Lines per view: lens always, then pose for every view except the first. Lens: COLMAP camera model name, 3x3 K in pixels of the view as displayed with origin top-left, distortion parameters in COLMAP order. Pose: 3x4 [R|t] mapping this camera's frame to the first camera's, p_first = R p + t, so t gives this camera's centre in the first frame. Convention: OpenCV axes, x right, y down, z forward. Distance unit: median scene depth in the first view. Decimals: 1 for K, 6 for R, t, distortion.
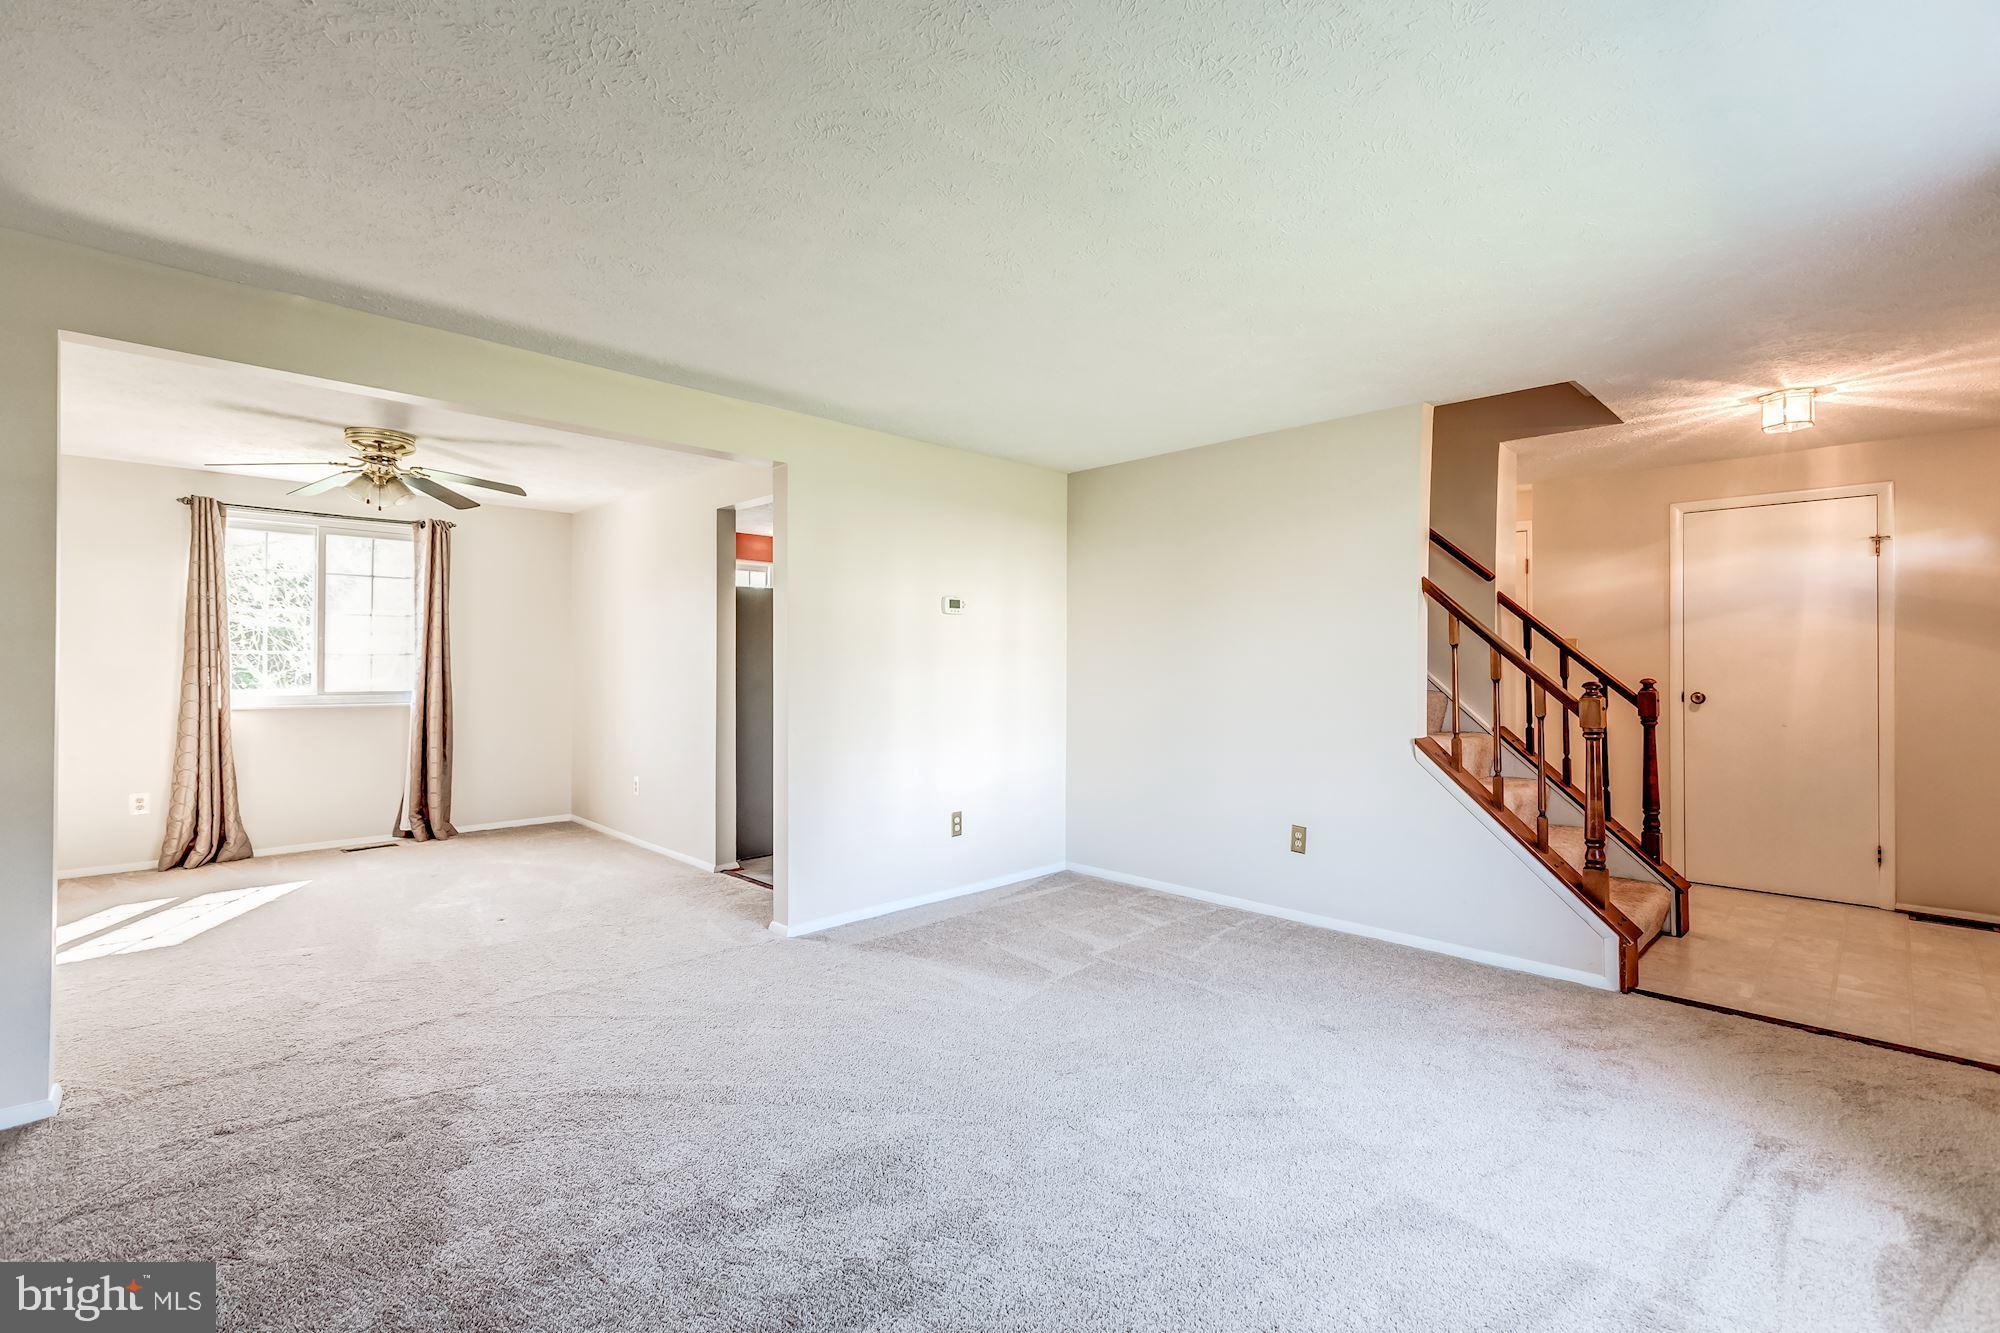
lens RADIAL K [[891.9, 0, 995.8], [0, 891.9, 659.0], [0, 0, 1]] dist [0.005455, -0.001280]
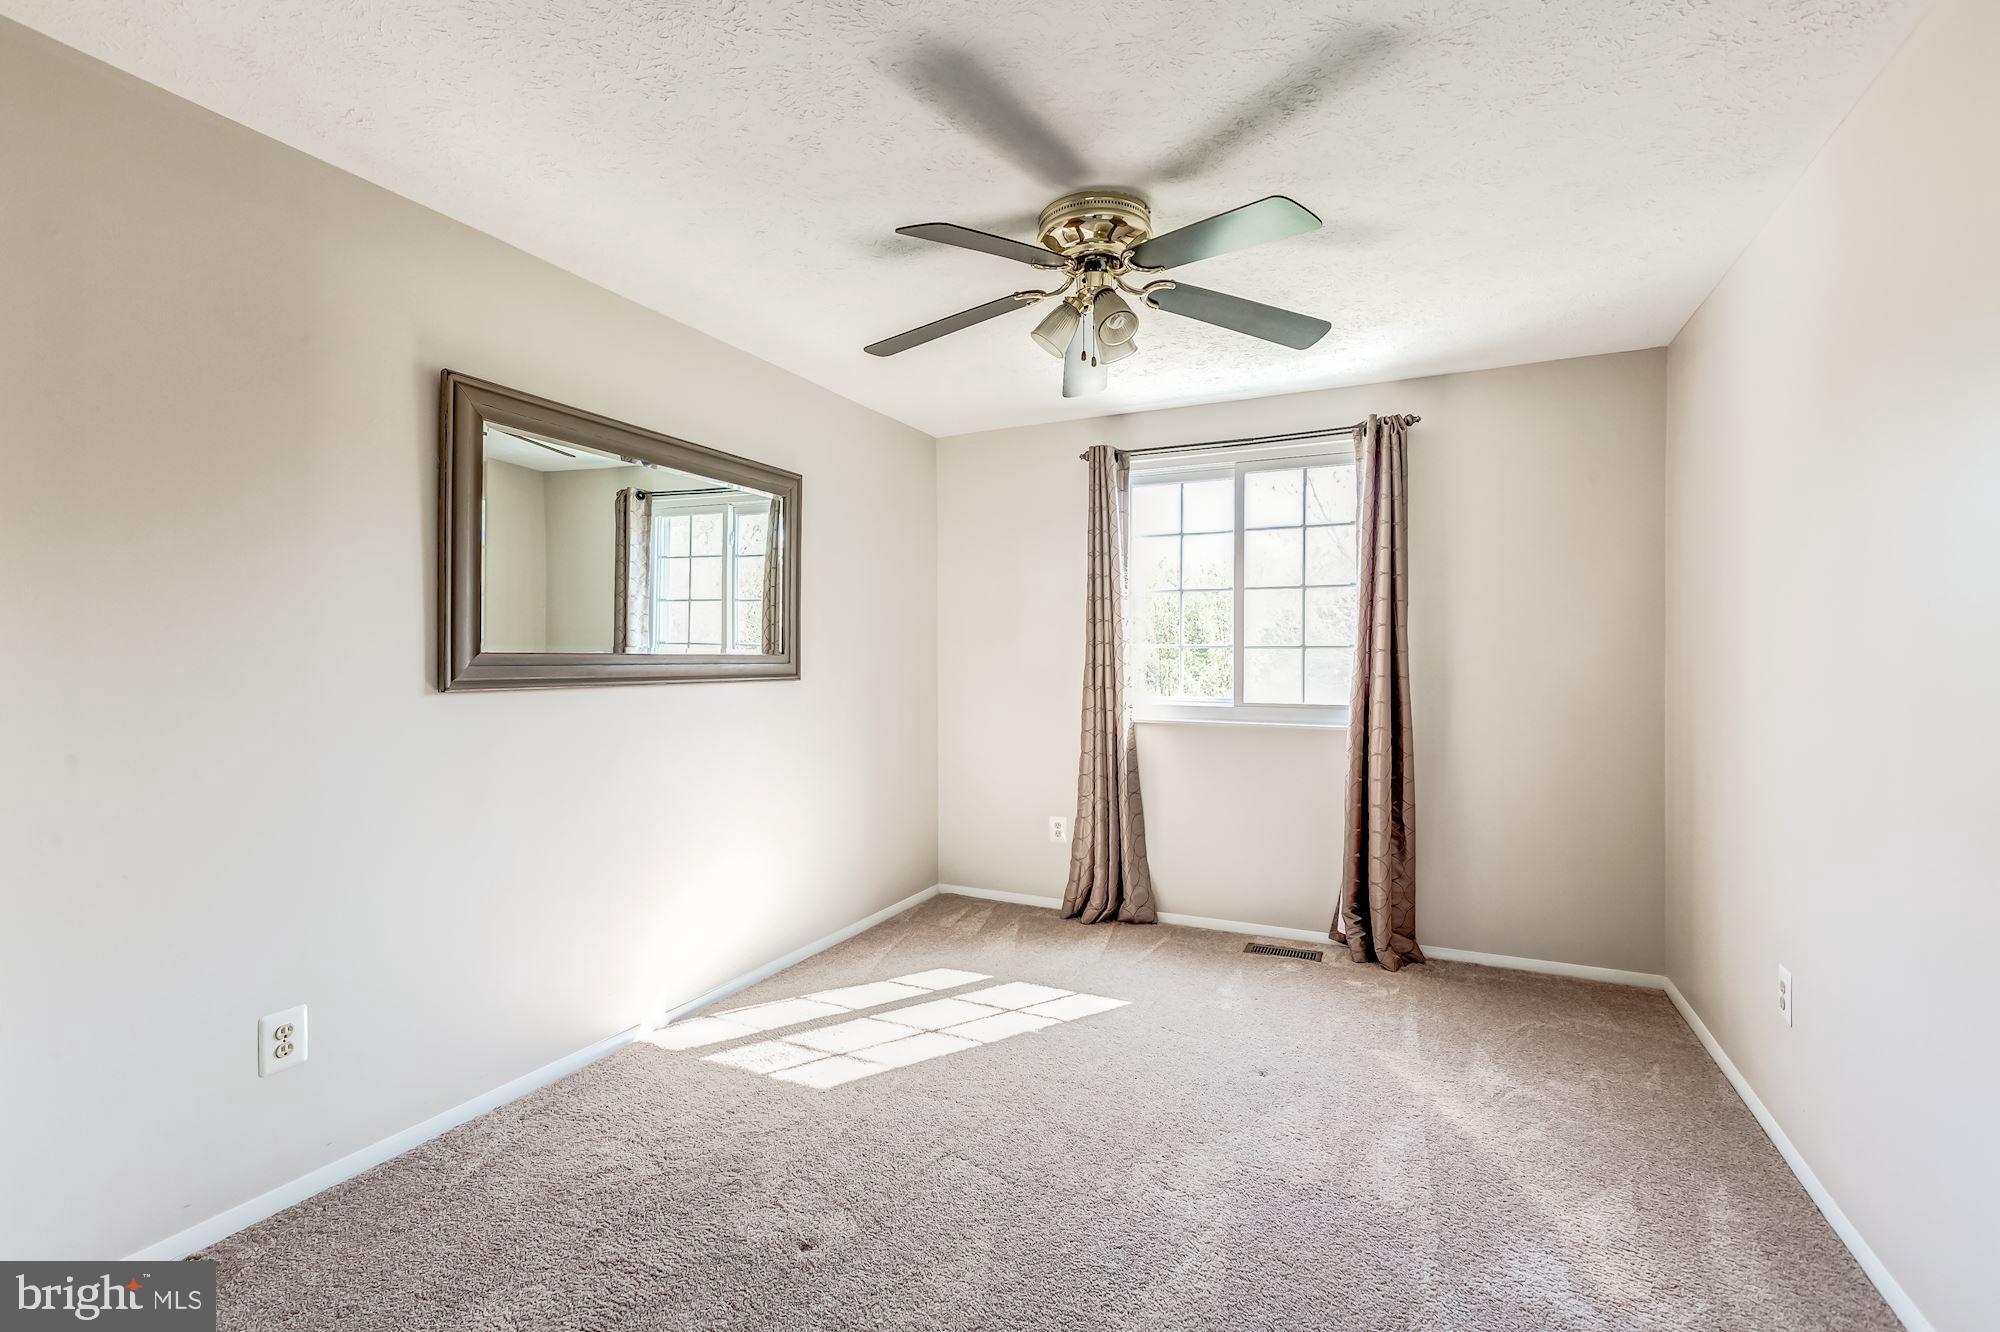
lens RADIAL K [[891.9, 0, 1009.3], [0, 891.9, 652.6], [0, 0, 1]] dist [0.005455, -0.001280]
pose [[0.340531, -0.011783, -0.940159, -0.182480], [0.002349, 0.999929, -0.011681, 0.006728], [0.940230, 0.001770, 0.340535, 0.651427]]
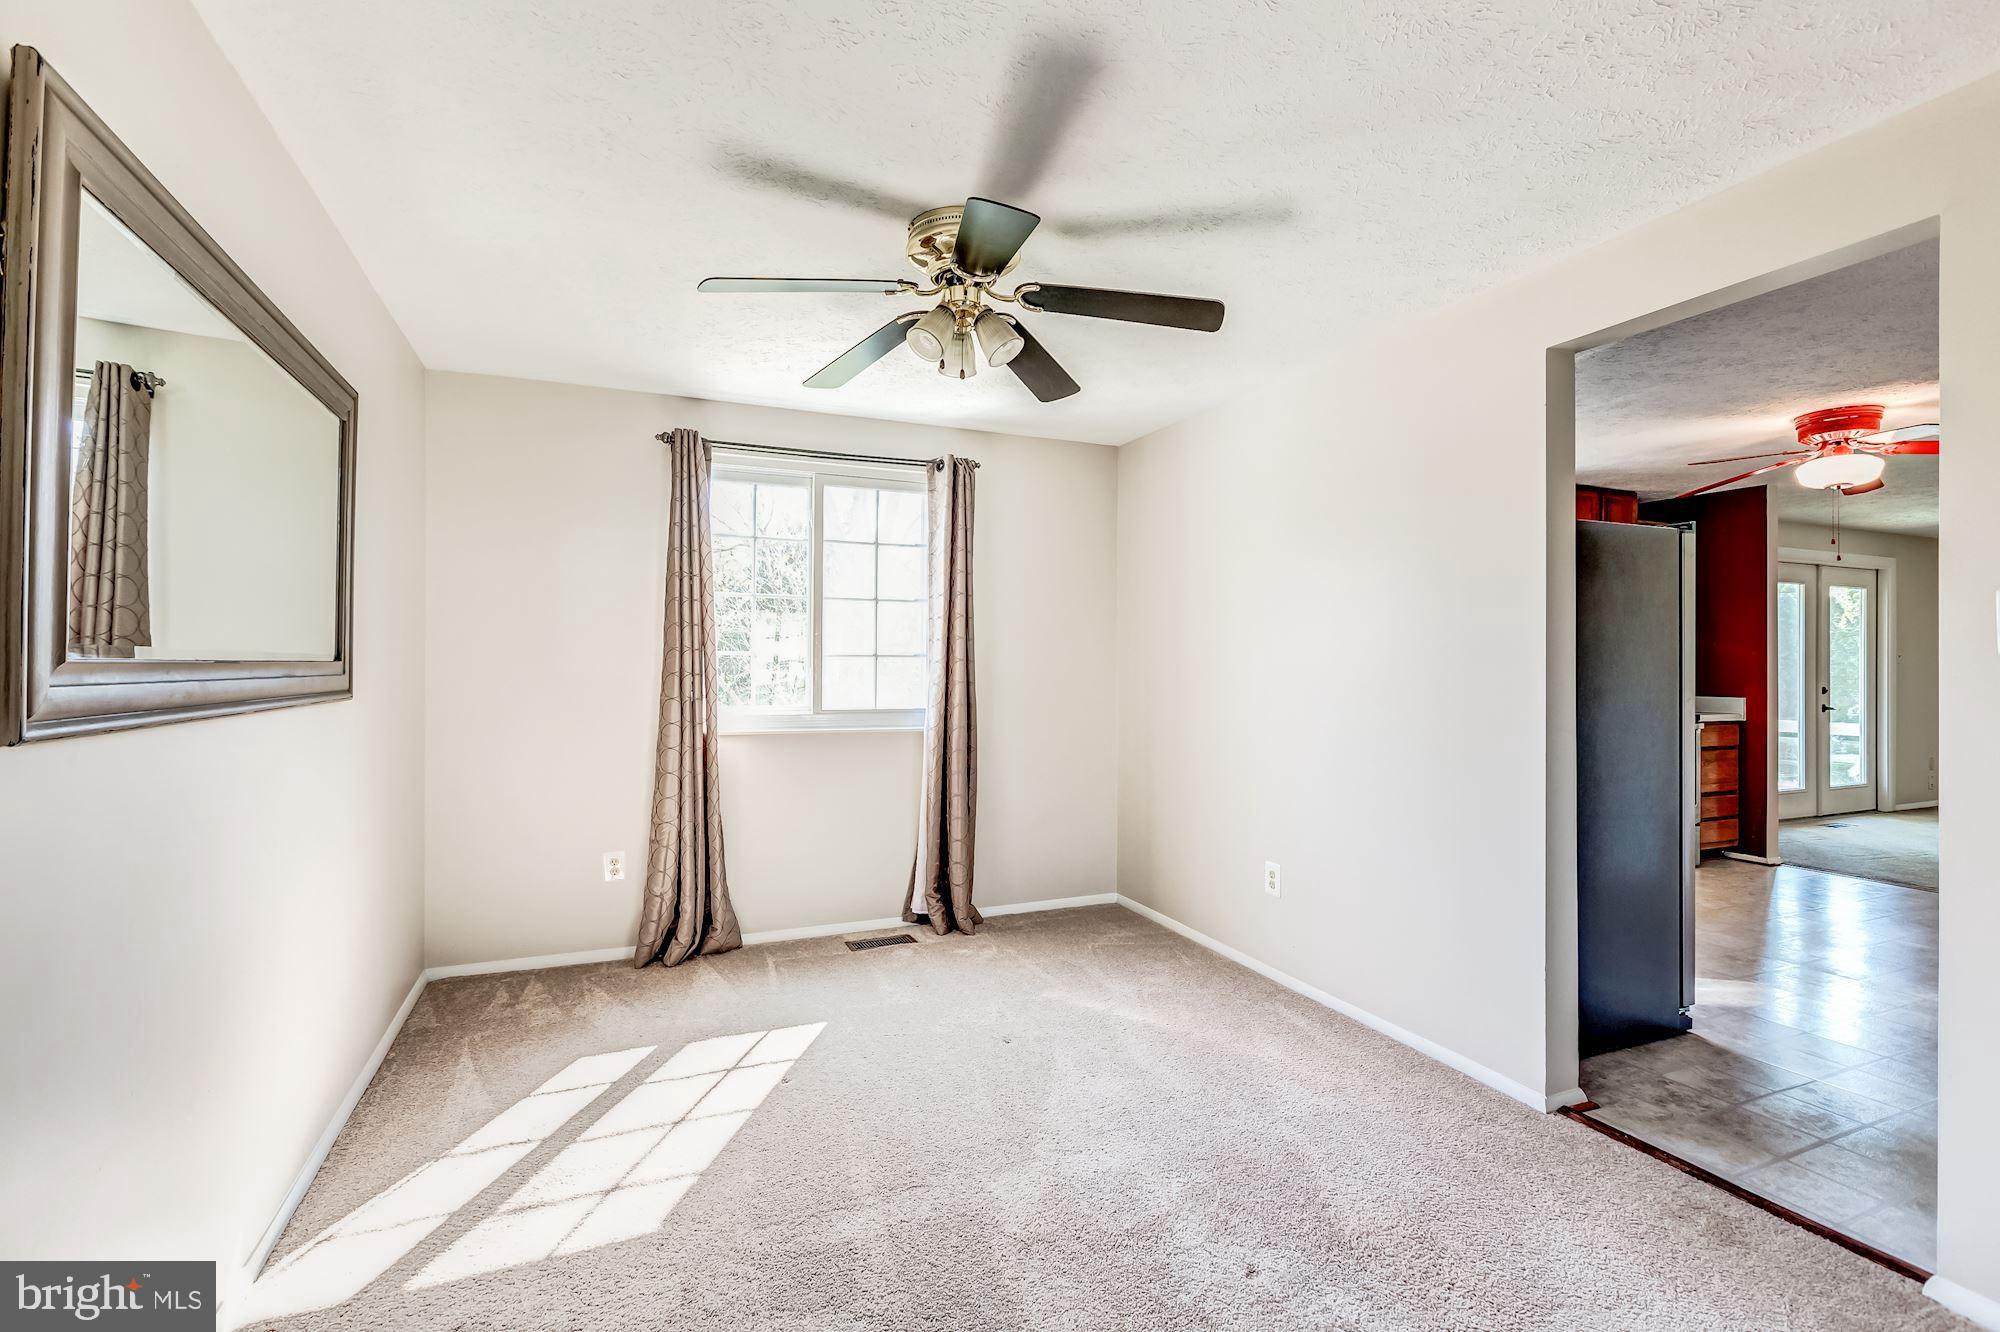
lens RADIAL K [[891.9, 0, 998.4], [0, 891.9, 658.8], [0, 0, 1]] dist [0.005455, -0.001280]
pose [[0.926588, -0.005562, -0.376036, -0.392653], [0.002438, 0.999958, -0.008782, 0.003650], [0.376069, 0.007221, 0.926563, 0.440830]]
